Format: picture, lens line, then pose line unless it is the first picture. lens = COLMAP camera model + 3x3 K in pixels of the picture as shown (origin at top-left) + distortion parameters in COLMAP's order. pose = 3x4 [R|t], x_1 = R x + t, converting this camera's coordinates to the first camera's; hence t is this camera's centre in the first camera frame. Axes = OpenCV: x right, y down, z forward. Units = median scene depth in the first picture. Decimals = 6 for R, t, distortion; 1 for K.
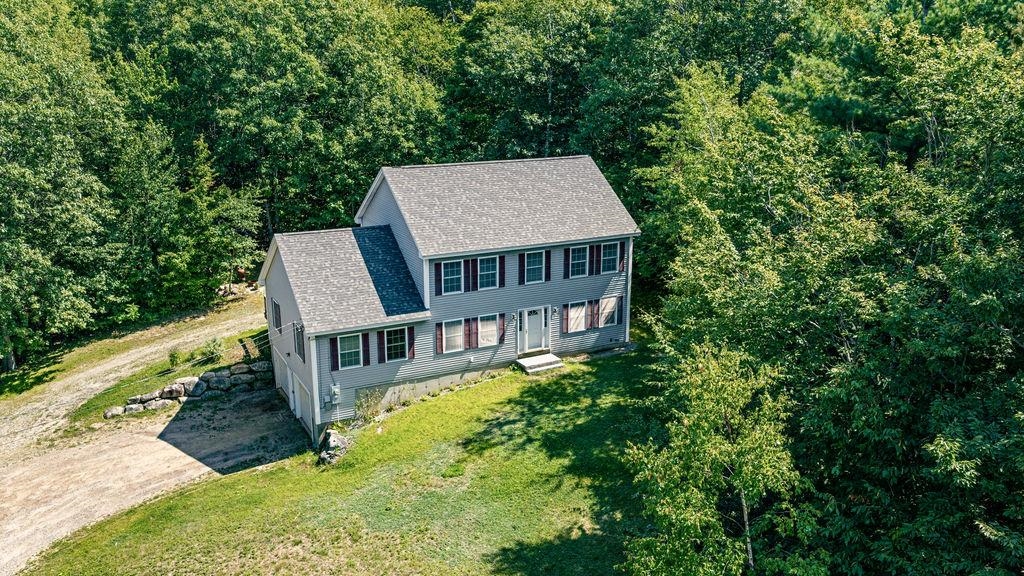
lens RADIAL K [[856.6, 0, 512.0], [0, 856.6, 288.0], [0, 0, 1]] dist [0.003246, -0.012682]
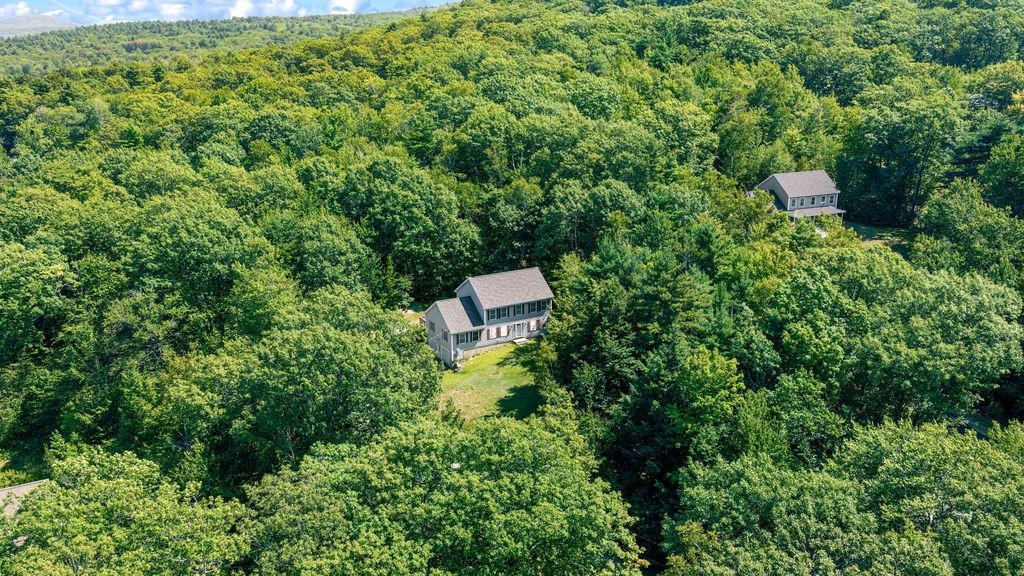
lens RADIAL K [[857.6, 0, 511.0], [0, 857.6, 257.6], [0, 0, 1]] dist [-0.004947, -0.003166]
pose [[0.999725, -0.007913, 0.022066, -0.067051], [0.007896, 0.999968, 0.000849, -0.214818], [-0.022072, -0.000675, 0.999756, -2.070383]]
